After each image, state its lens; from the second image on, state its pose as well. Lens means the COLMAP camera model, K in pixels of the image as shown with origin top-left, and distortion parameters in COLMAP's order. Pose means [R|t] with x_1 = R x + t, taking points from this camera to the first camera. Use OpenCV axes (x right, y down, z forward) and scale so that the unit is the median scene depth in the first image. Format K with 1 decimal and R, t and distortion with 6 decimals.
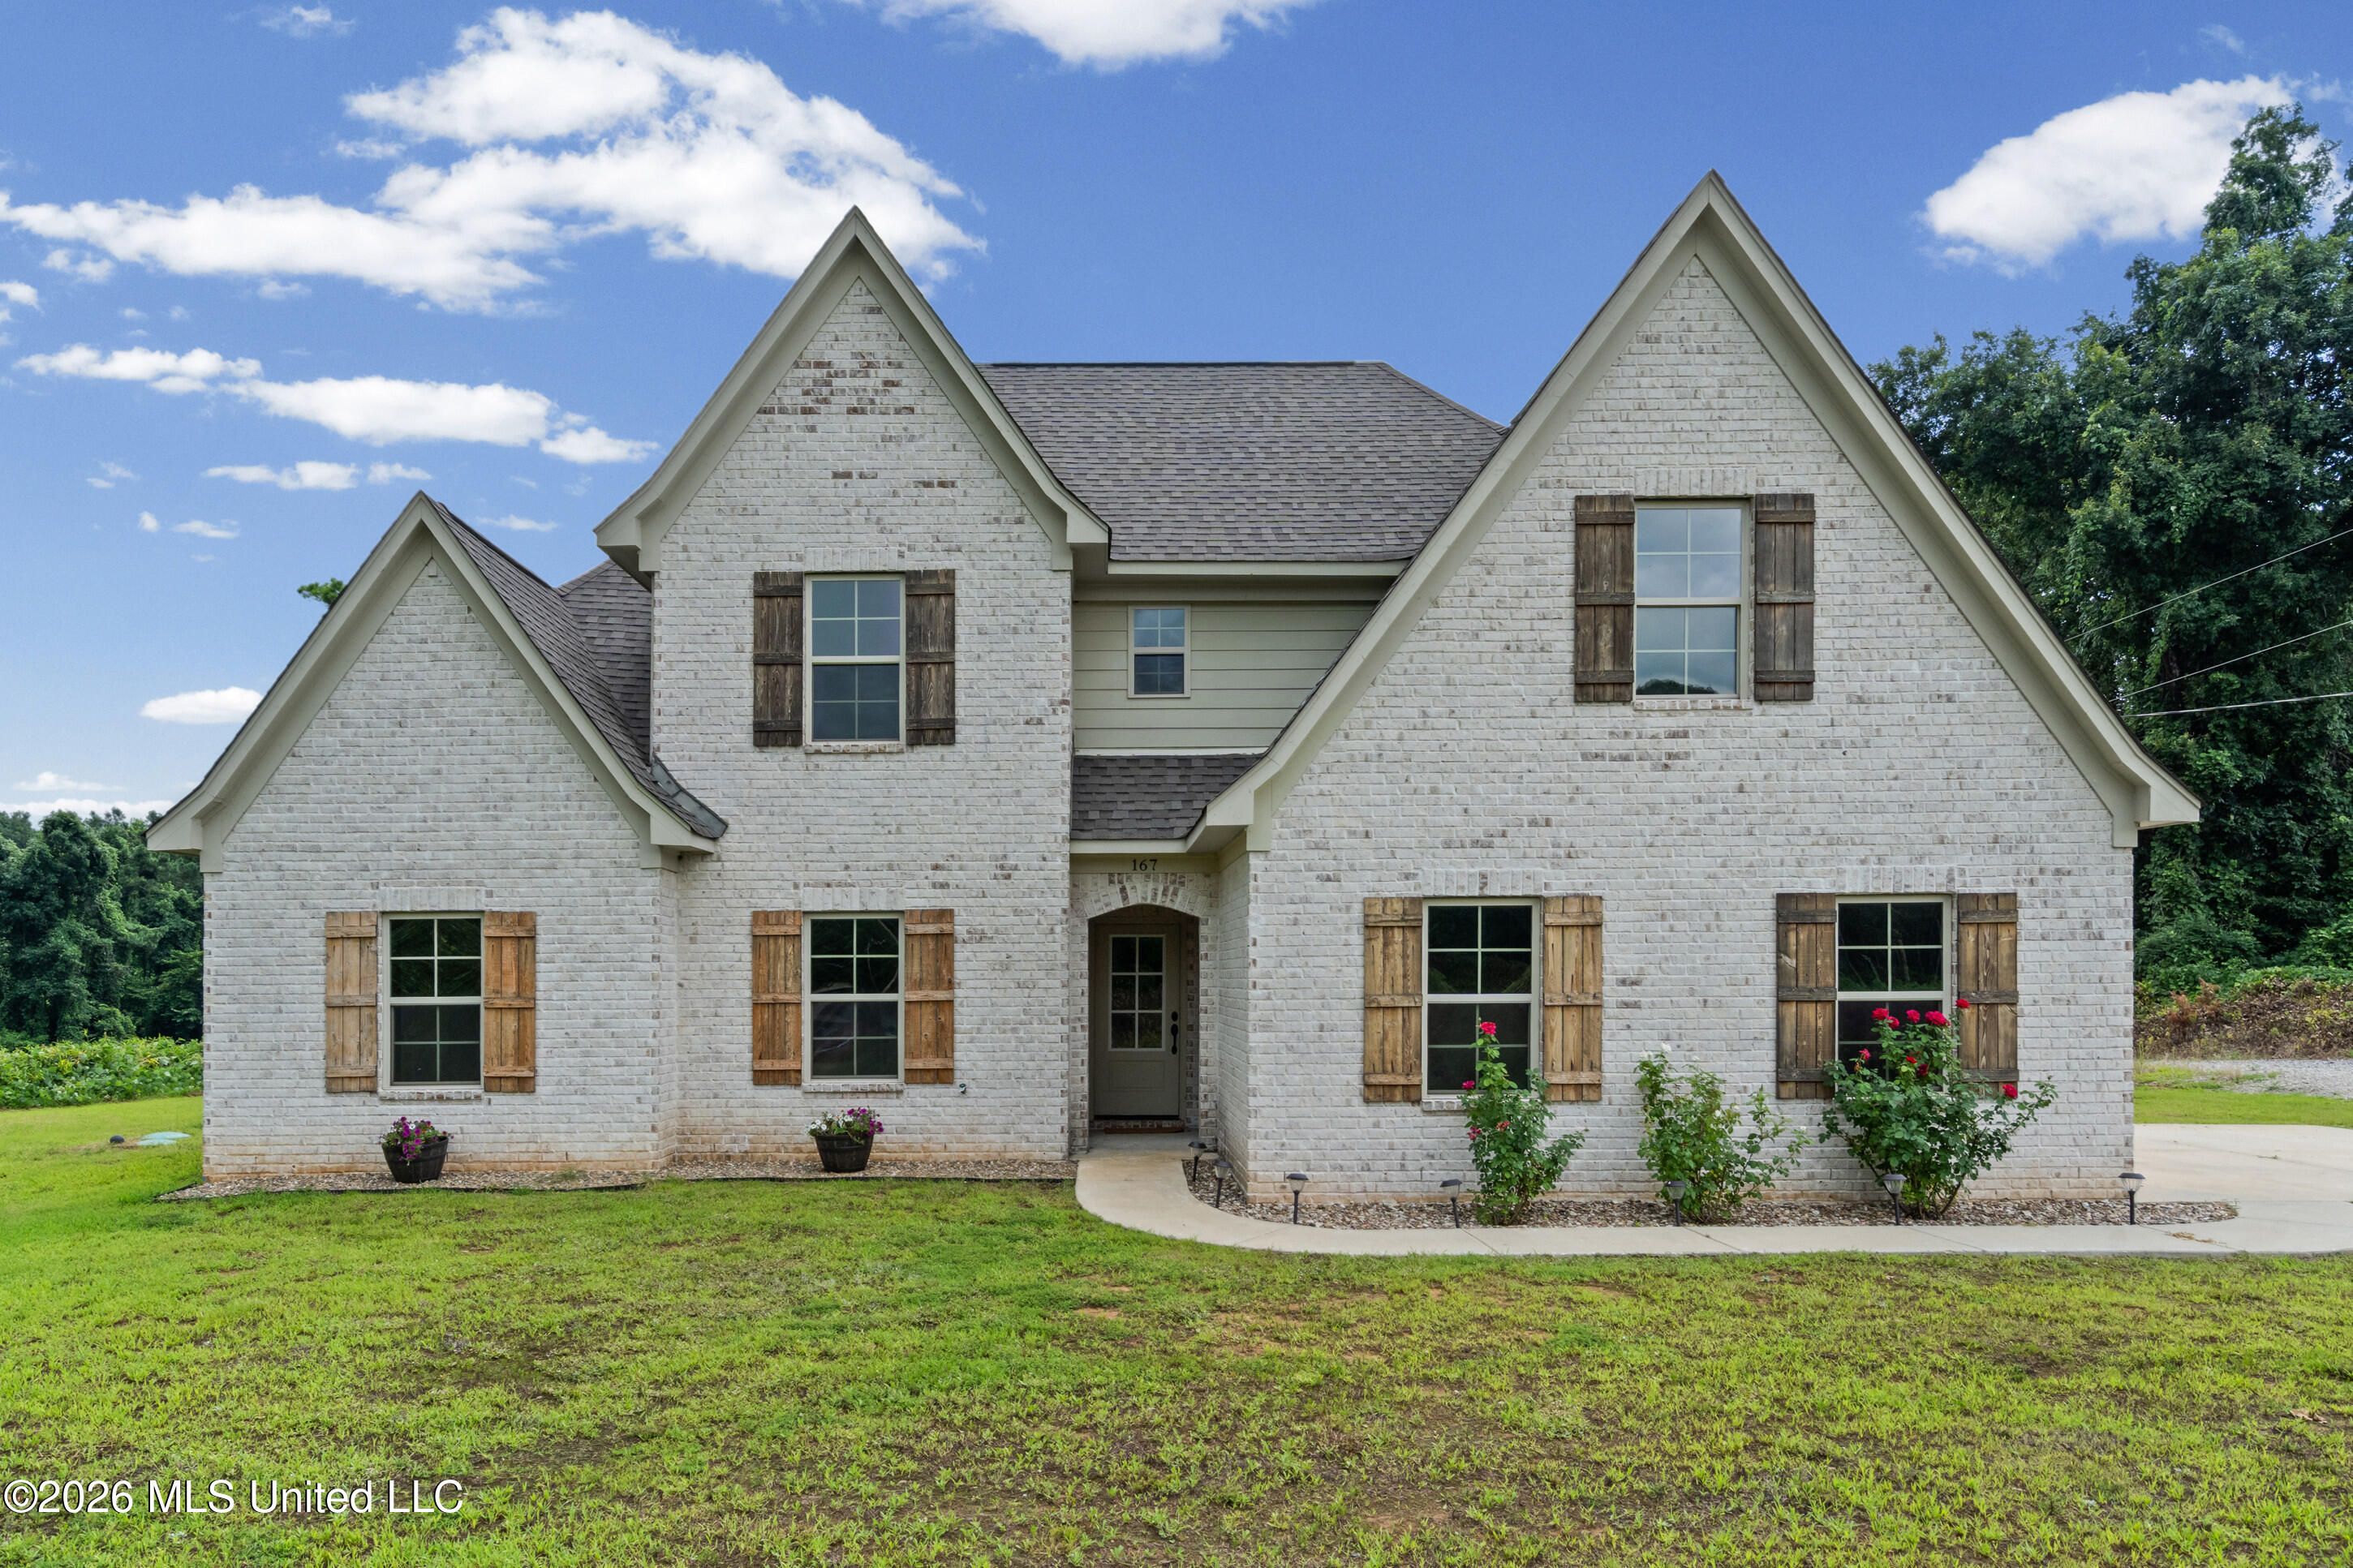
lens RADIAL K [[1582.4, 0, 1144.6], [0, 1582.4, 855.4], [0, 0, 1]] dist [-0.009746, 0.013178]
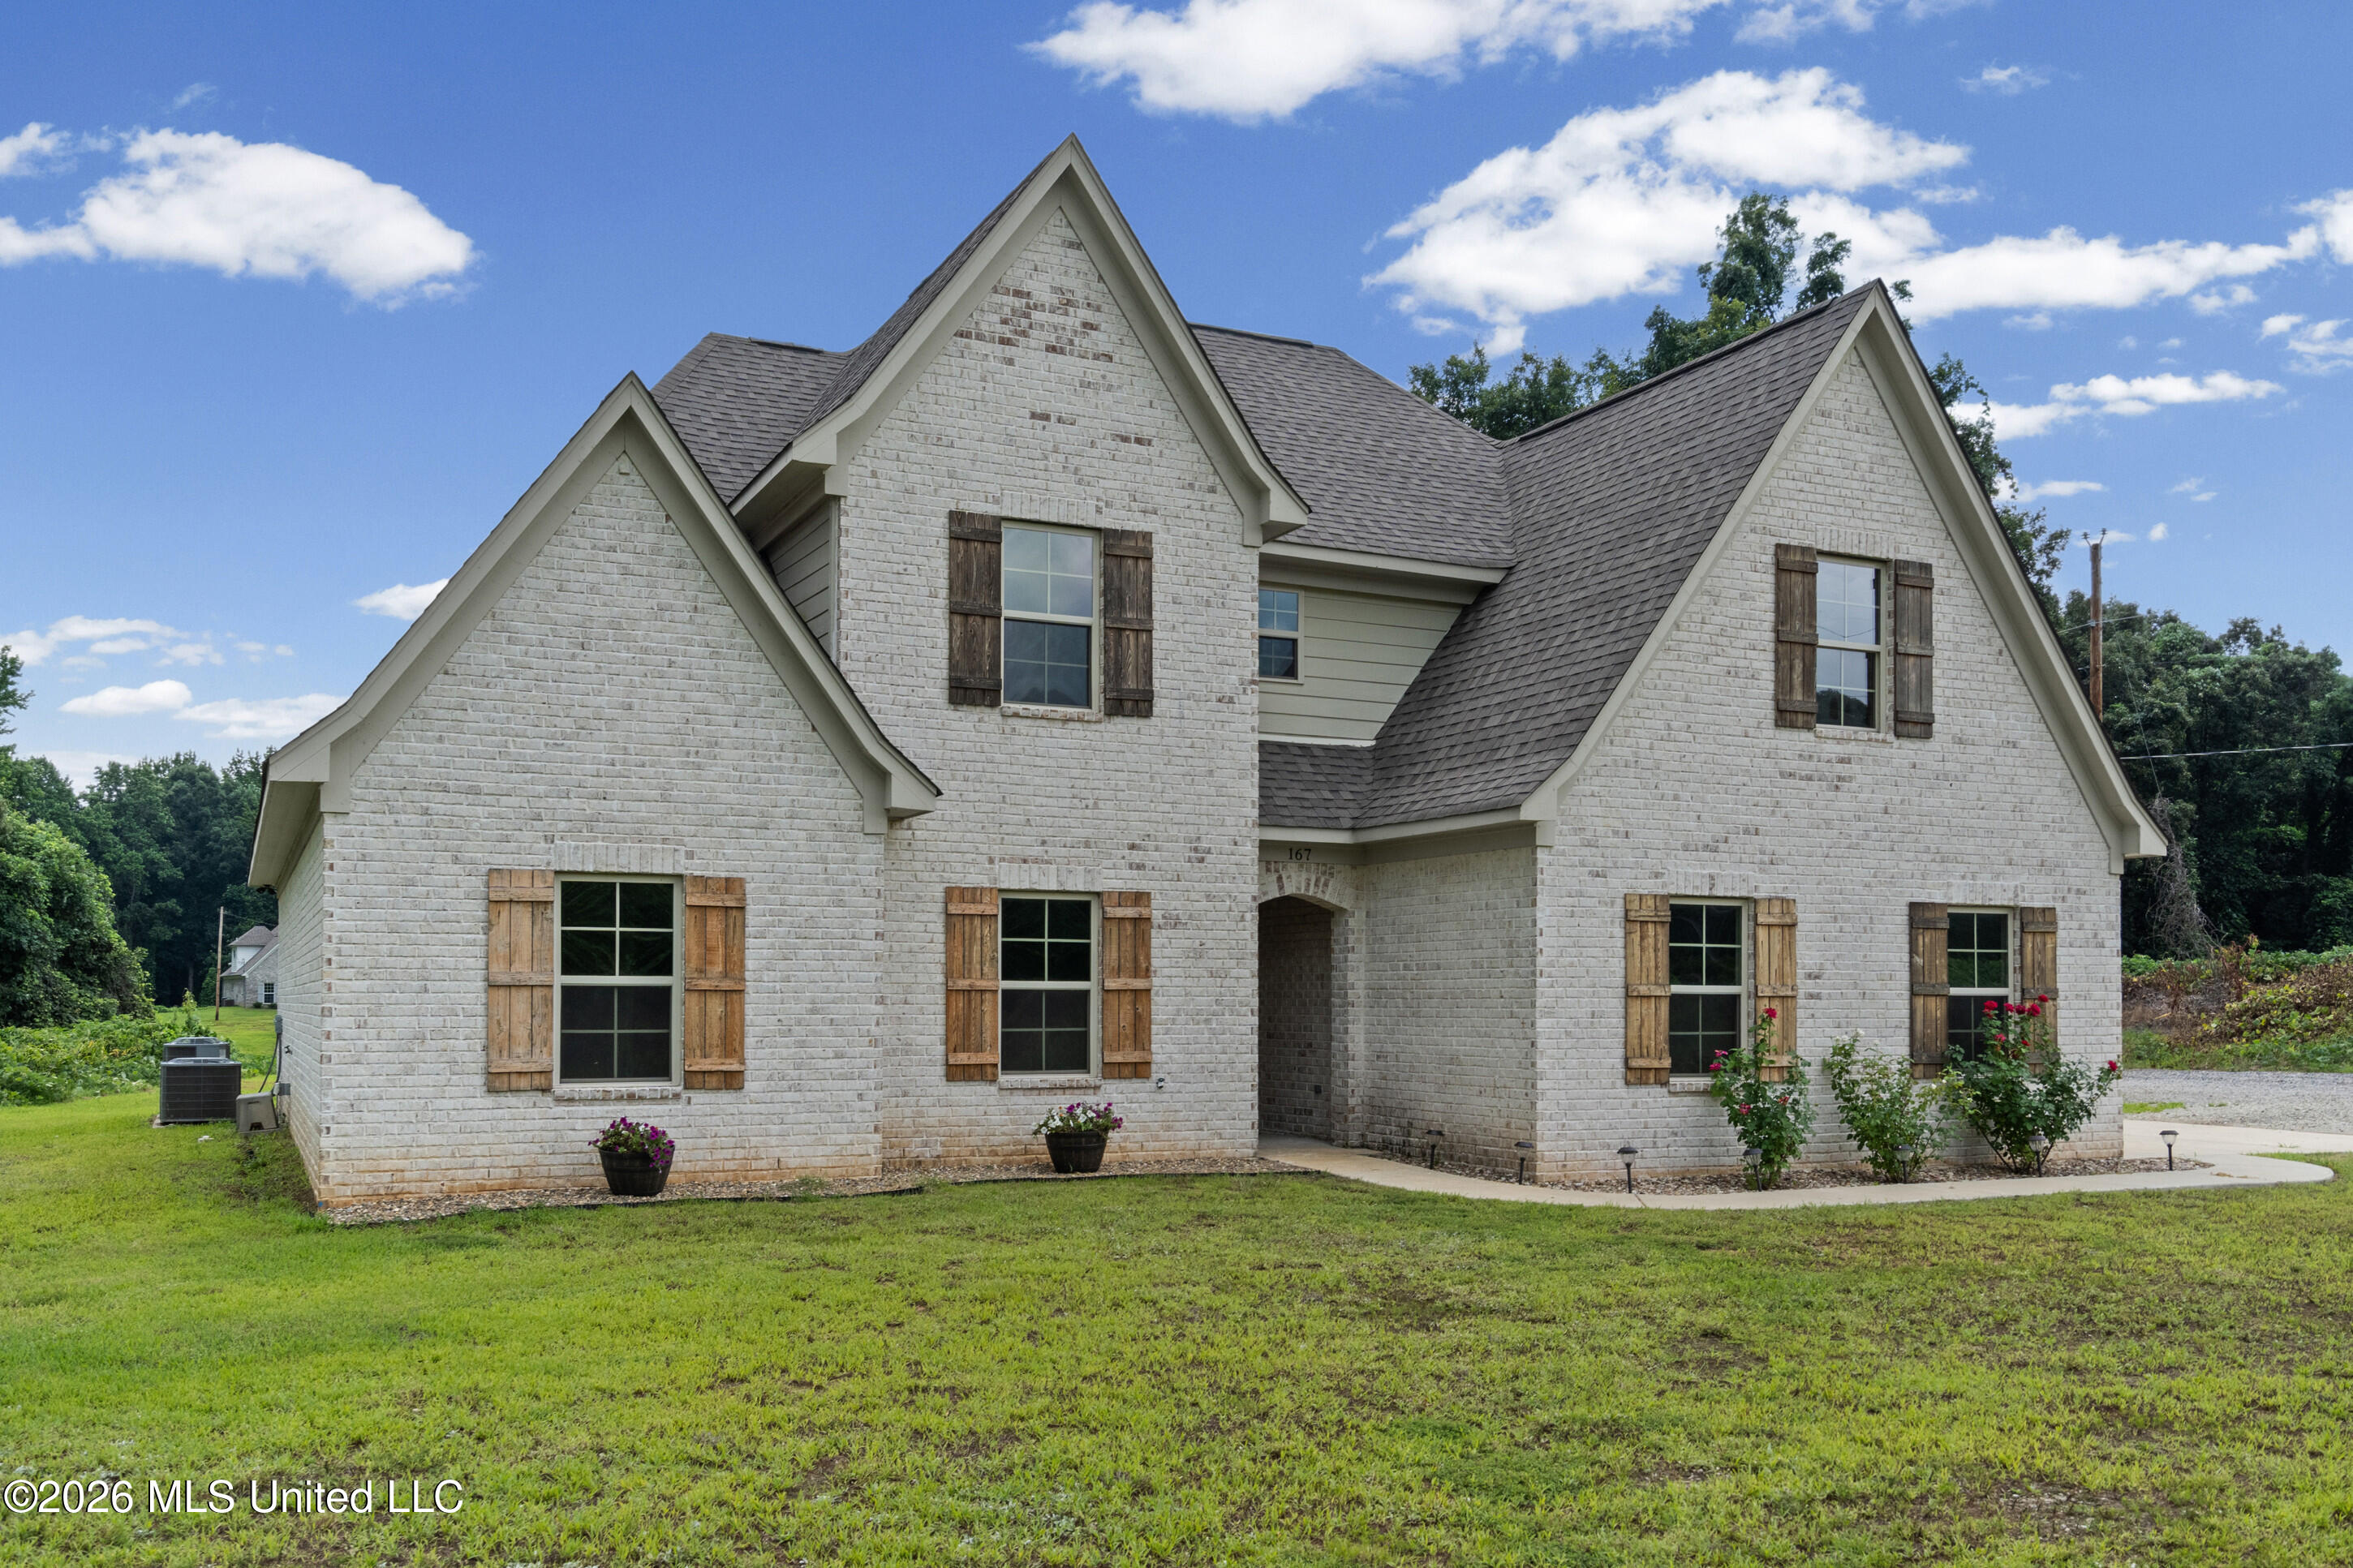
lens RADIAL K [[1967.0, 0, 1176.5], [0, 1967.0, 784.5], [0, 0, 1]] dist [-0.011719, -0.001749]
pose [[0.899744, 0.058199, 0.432520, -0.641899], [-0.042057, 0.998018, -0.046803, 0.025112], [-0.434387, 0.023920, 0.900409, -0.063772]]
